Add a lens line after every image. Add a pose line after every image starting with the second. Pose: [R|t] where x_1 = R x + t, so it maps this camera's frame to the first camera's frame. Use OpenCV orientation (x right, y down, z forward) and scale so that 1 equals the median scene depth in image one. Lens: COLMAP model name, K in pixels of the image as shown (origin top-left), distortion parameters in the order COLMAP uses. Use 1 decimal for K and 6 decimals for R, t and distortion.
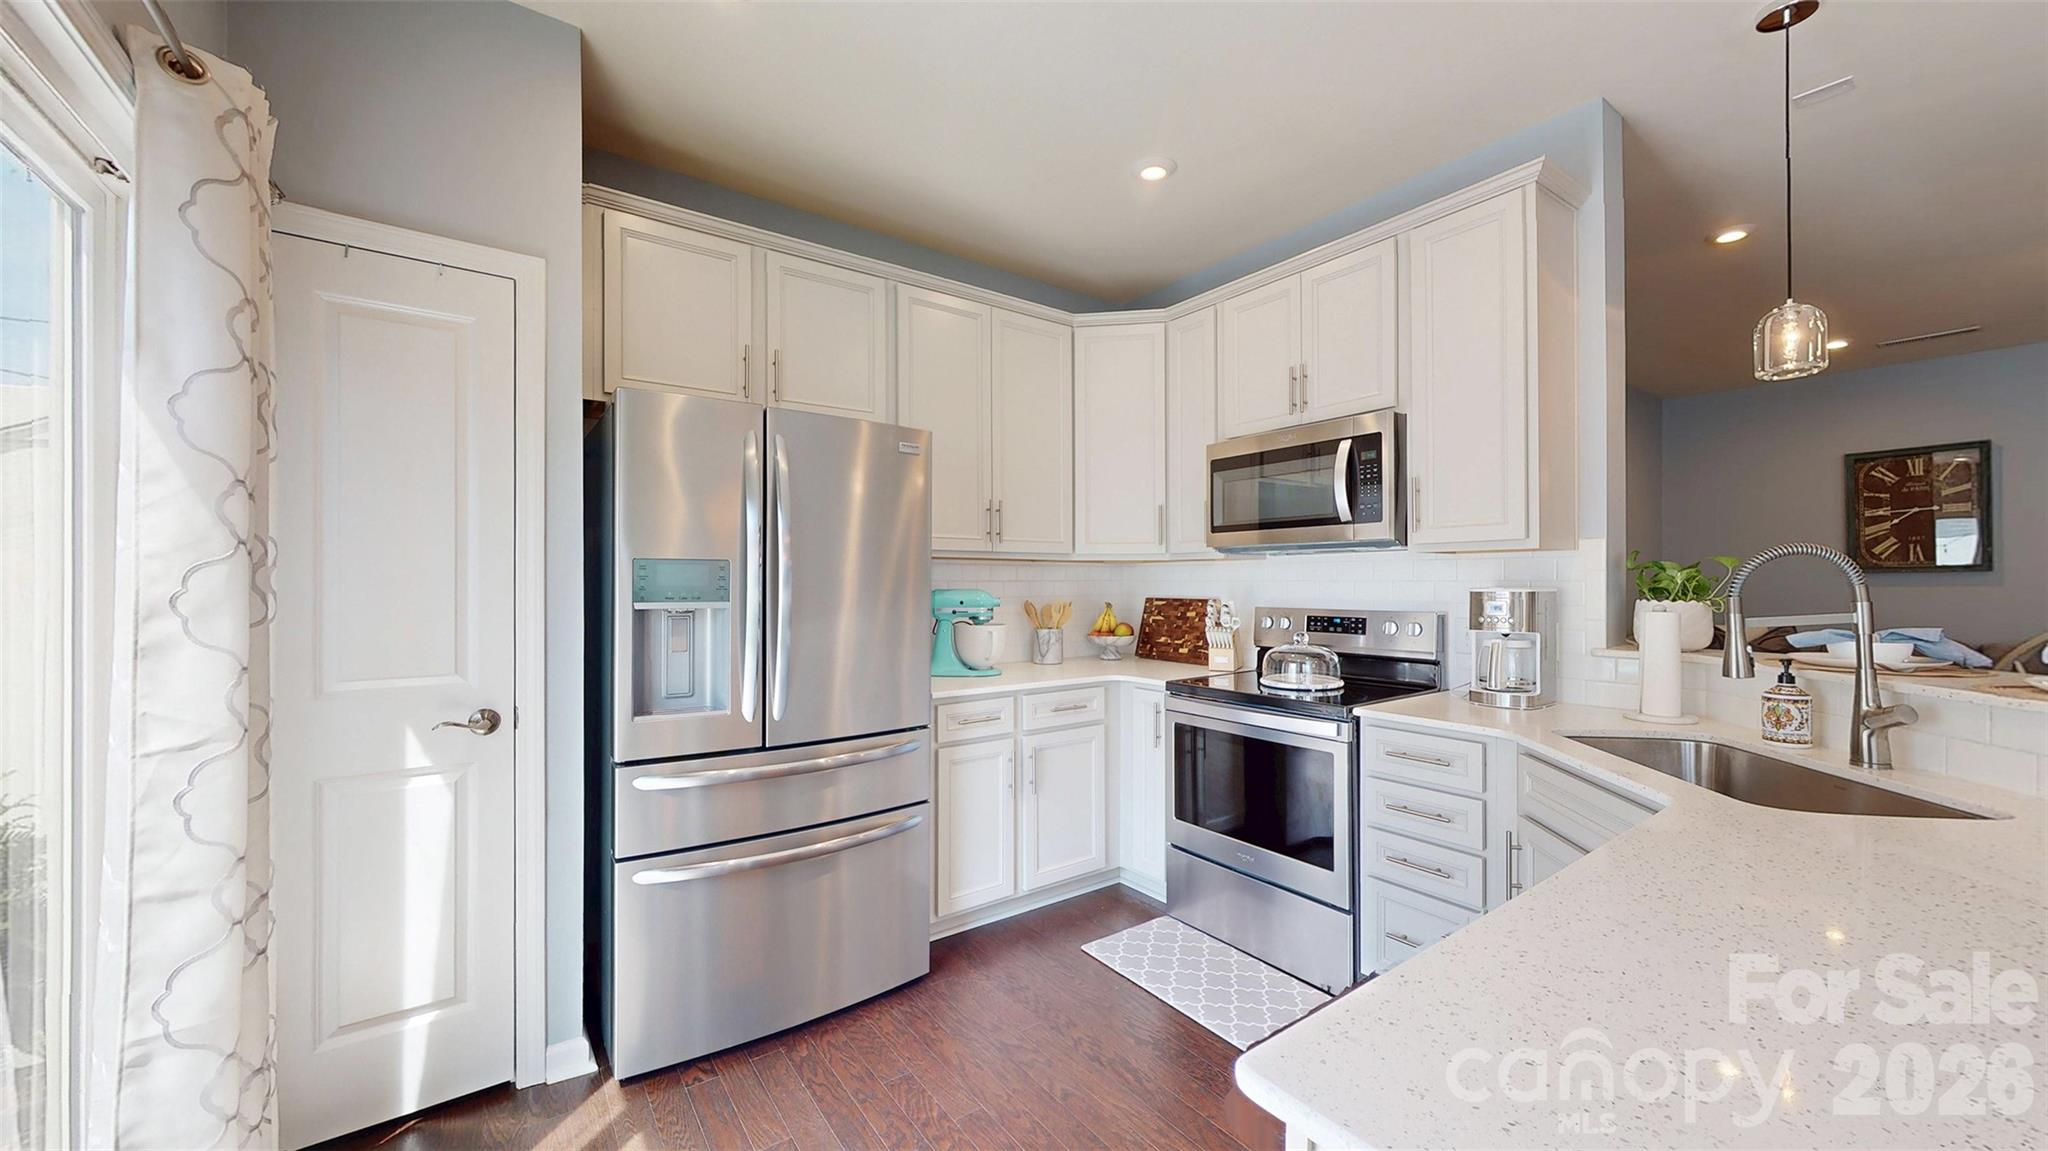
lens RADIAL K [[754.0, 0, 1025.4], [0, 754.0, 584.4], [0, 0, 1]] dist [0.000482, 0.000828]
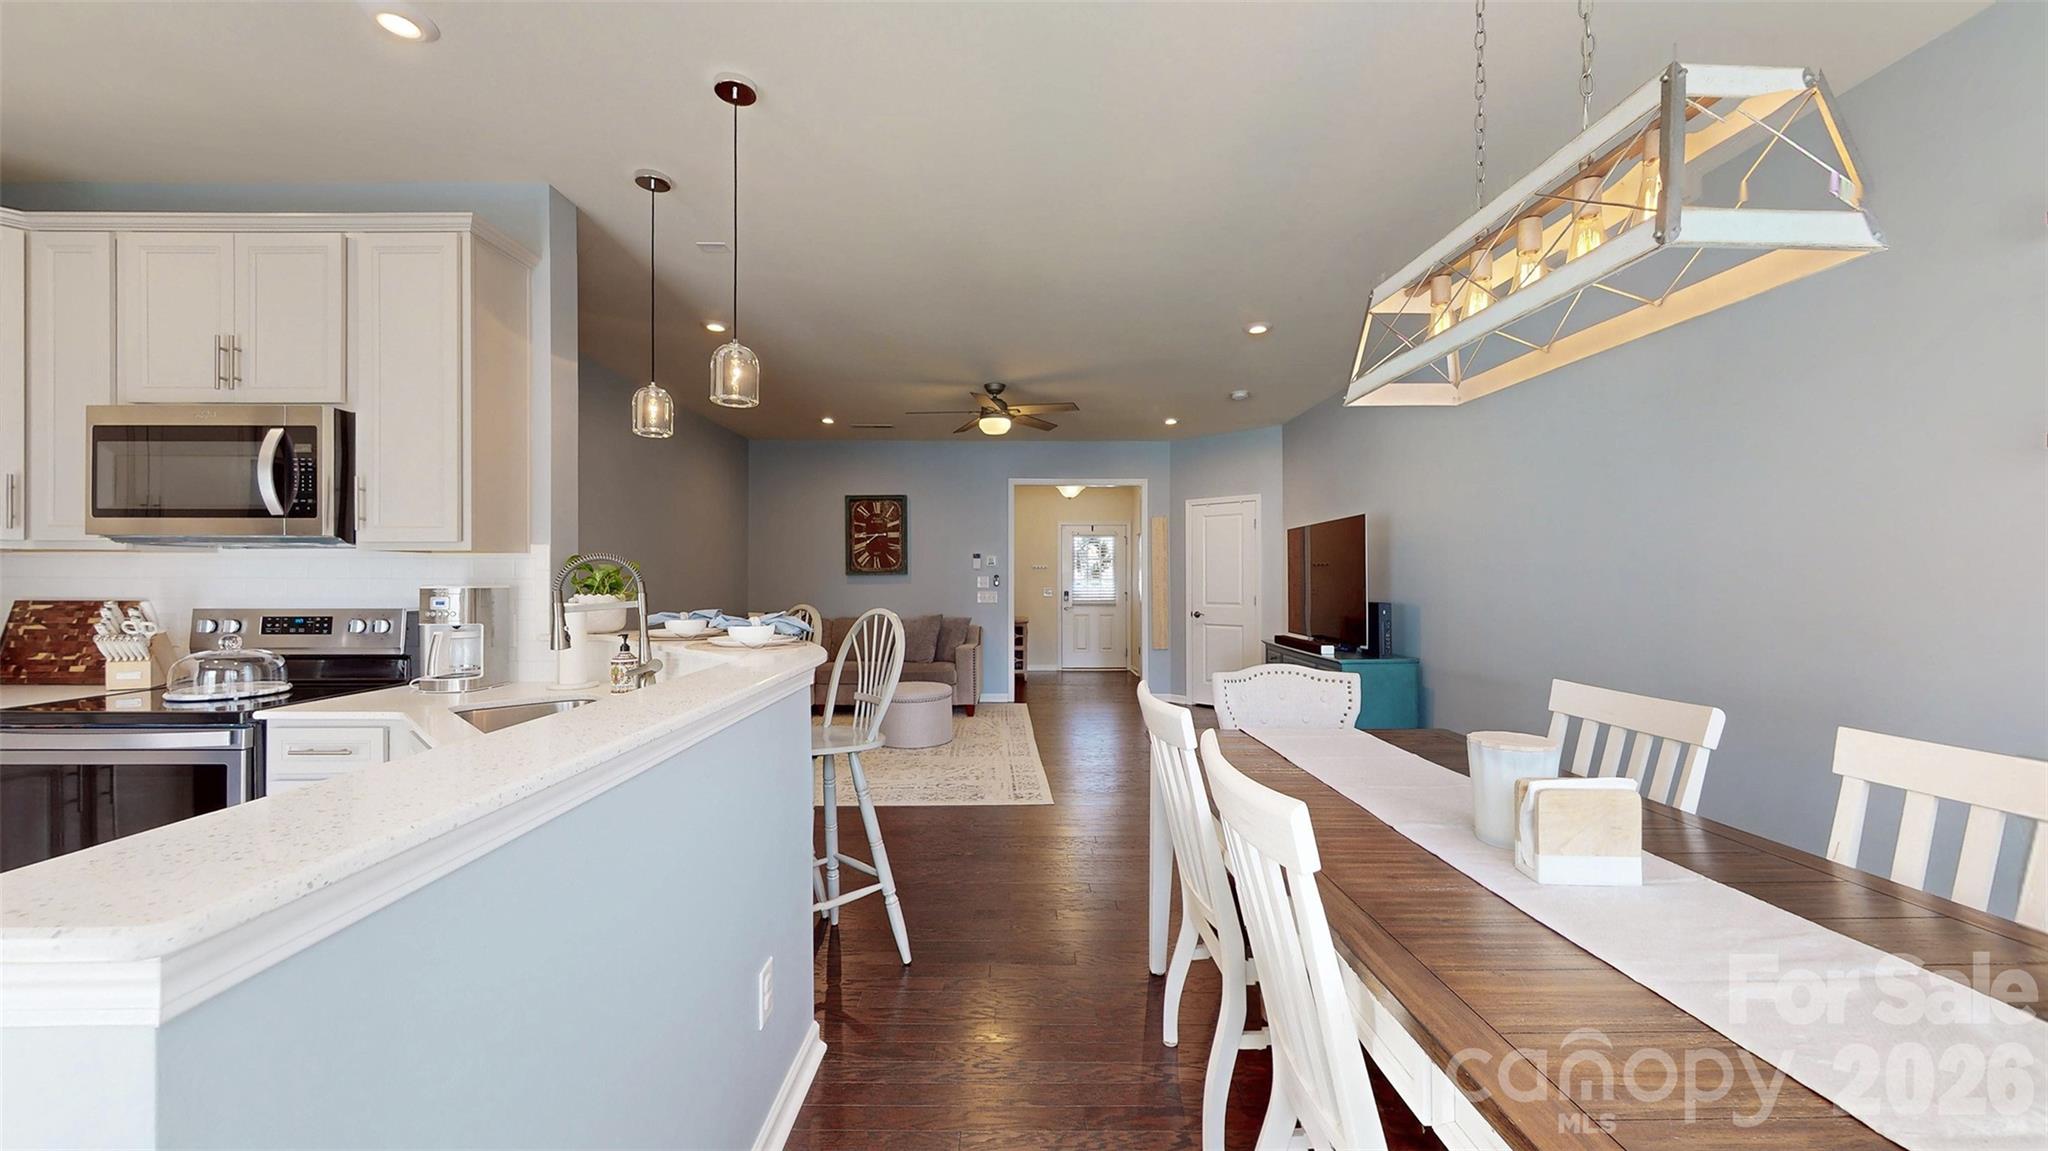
lens RADIAL K [[754.0, 0, 1029.7], [0, 754.0, 577.0], [0, 0, 1]] dist [0.000482, 0.000828]
pose [[0.581057, 0.007407, 0.813829, 0.178355], [0.000056, 0.999958, -0.009141, 0.002506], [-0.813863, 0.005356, 0.581032, -0.273237]]
